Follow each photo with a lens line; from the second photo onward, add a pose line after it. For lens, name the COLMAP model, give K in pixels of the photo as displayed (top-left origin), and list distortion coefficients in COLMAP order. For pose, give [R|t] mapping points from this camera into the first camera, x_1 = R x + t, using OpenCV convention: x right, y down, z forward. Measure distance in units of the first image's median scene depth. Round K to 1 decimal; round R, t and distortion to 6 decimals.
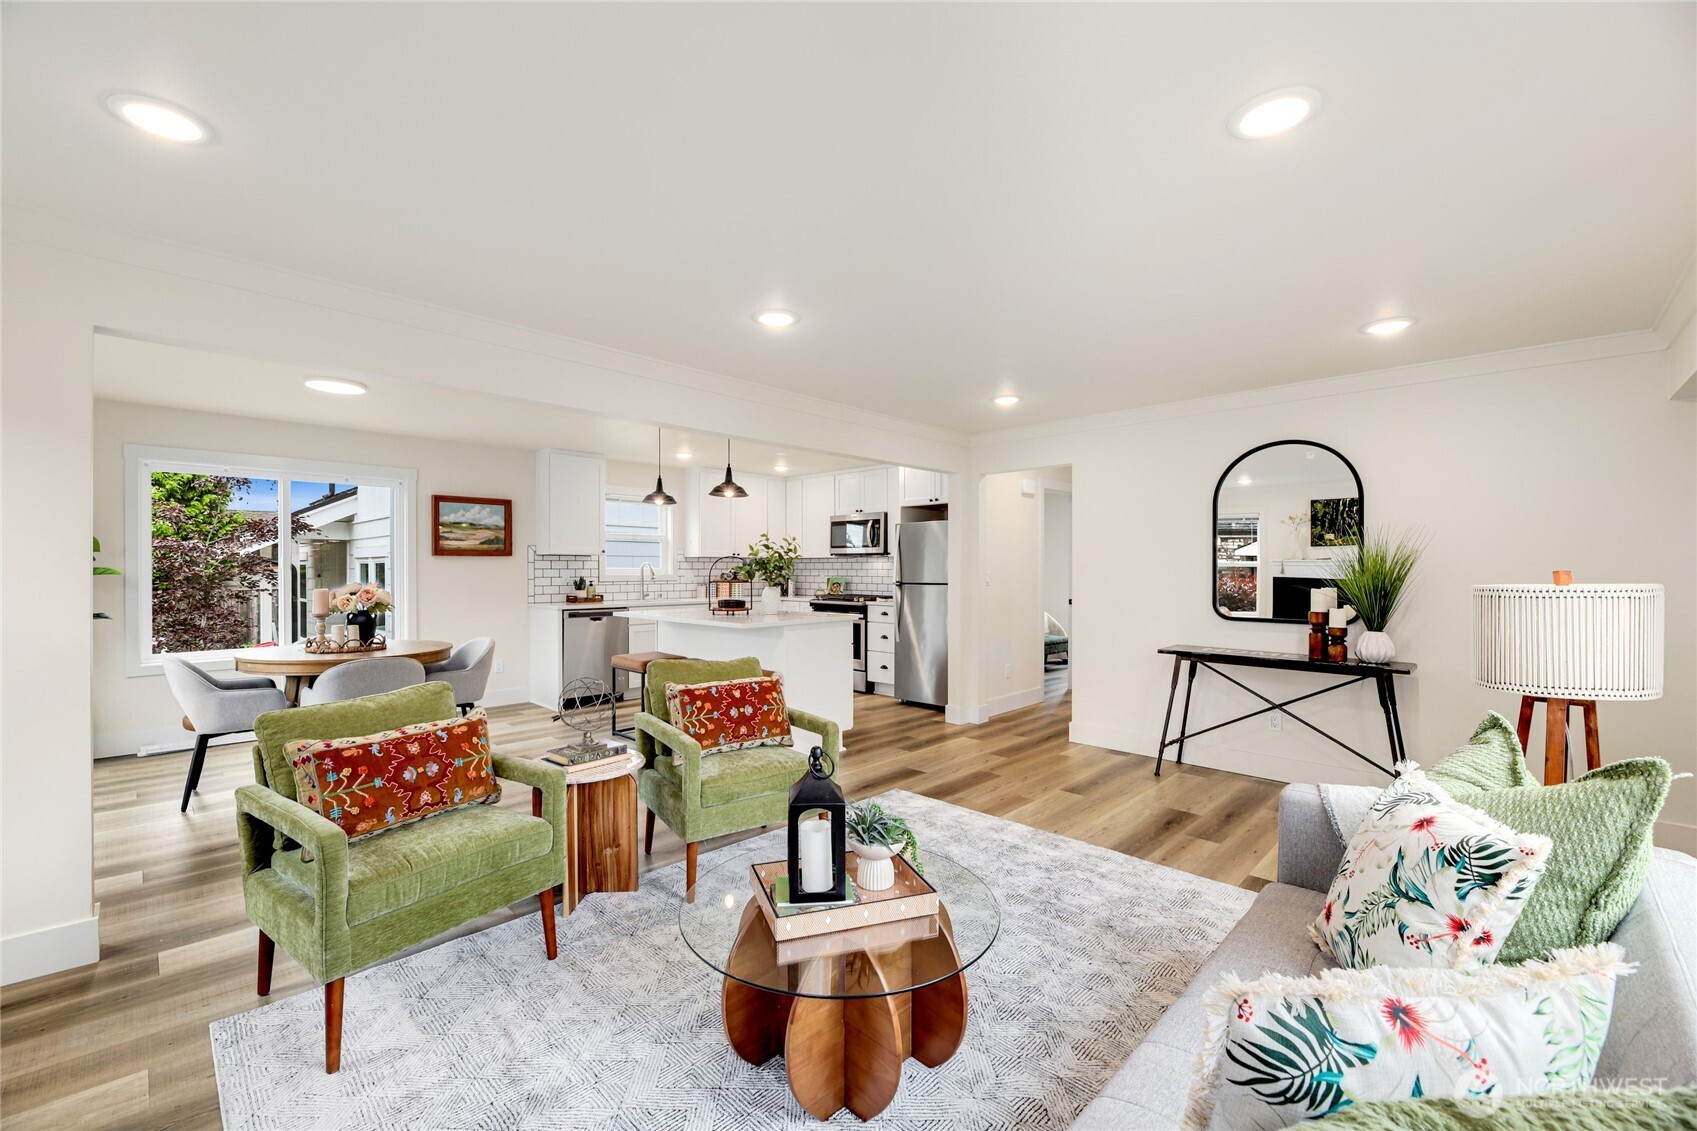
lens RADIAL K [[693.7, 0, 853.2], [0, 693.7, 565.6], [0, 0, 1]] dist [-0.001651, 0.001700]
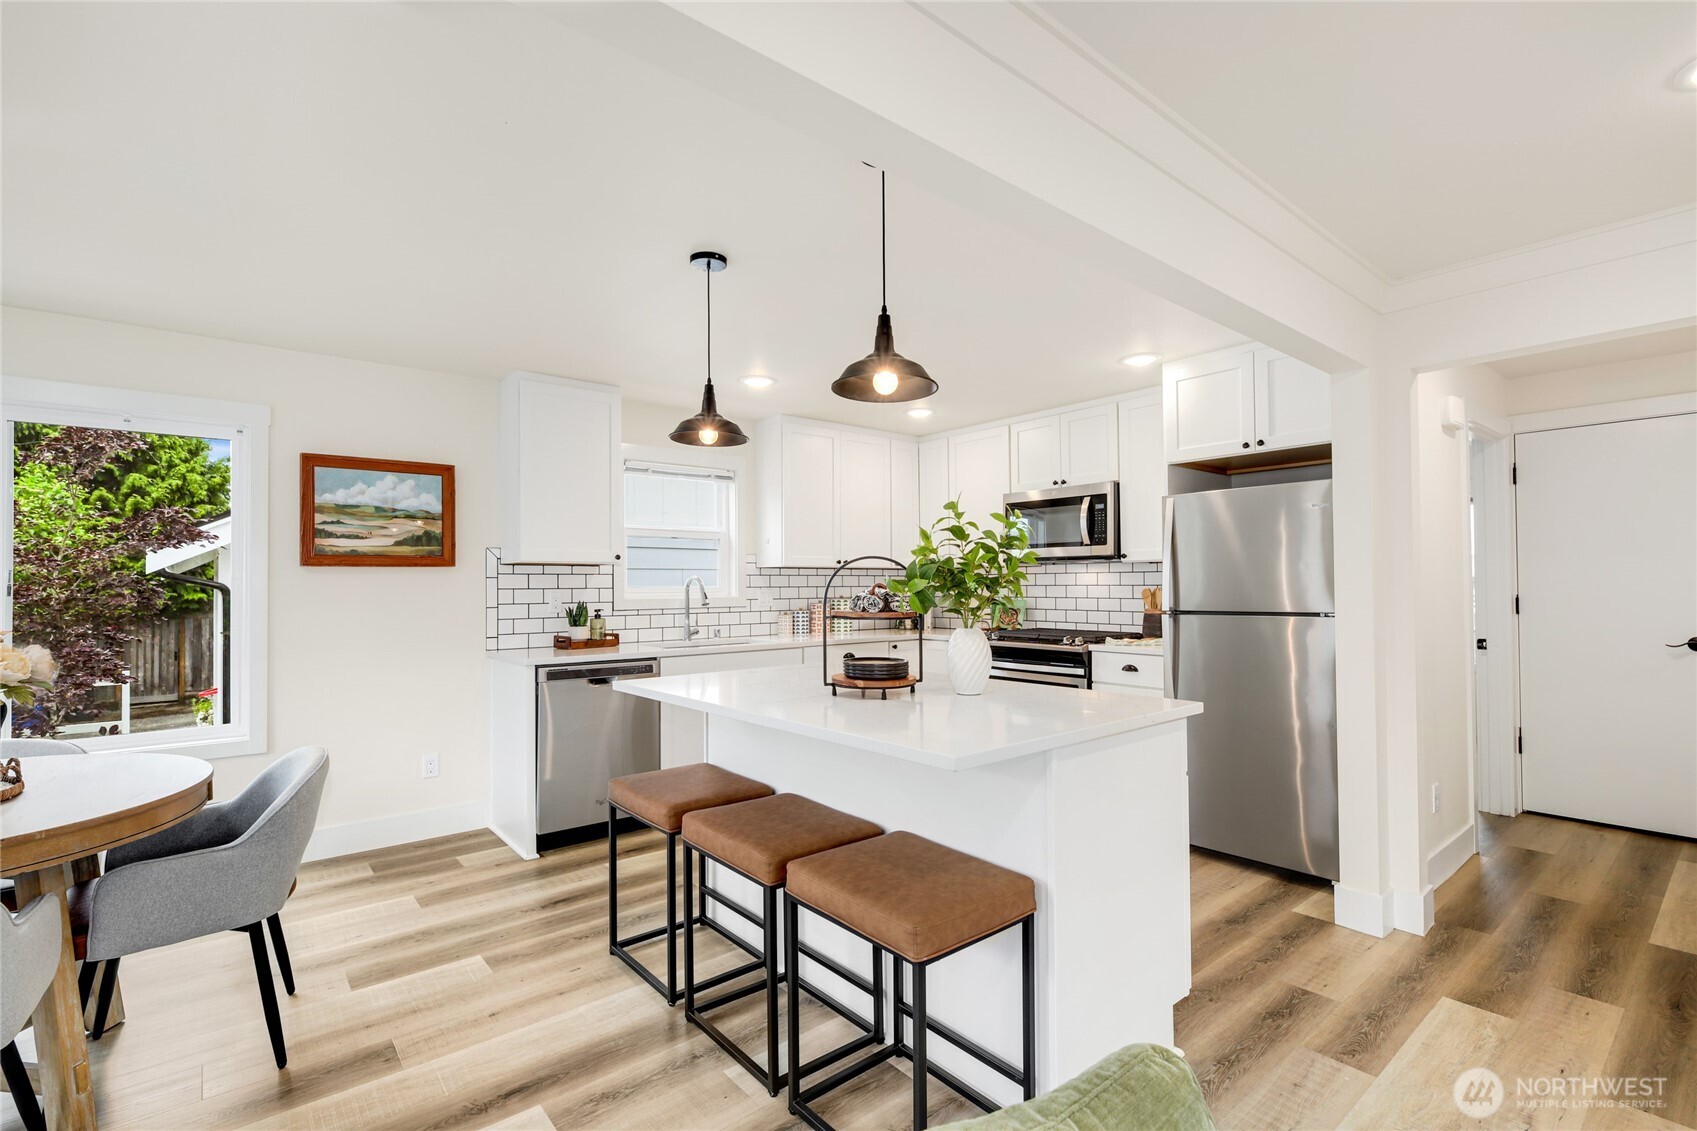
lens RADIAL K [[784.3, 0, 853.5], [0, 784.3, 573.8], [0, 0, 1]] dist [-0.000299, 0.000104]
pose [[0.994130, -0.009647, -0.107760, -0.106334], [0.008531, 0.999905, -0.010816, 0.001501], [0.107854, 0.009833, 0.994118, 0.406703]]
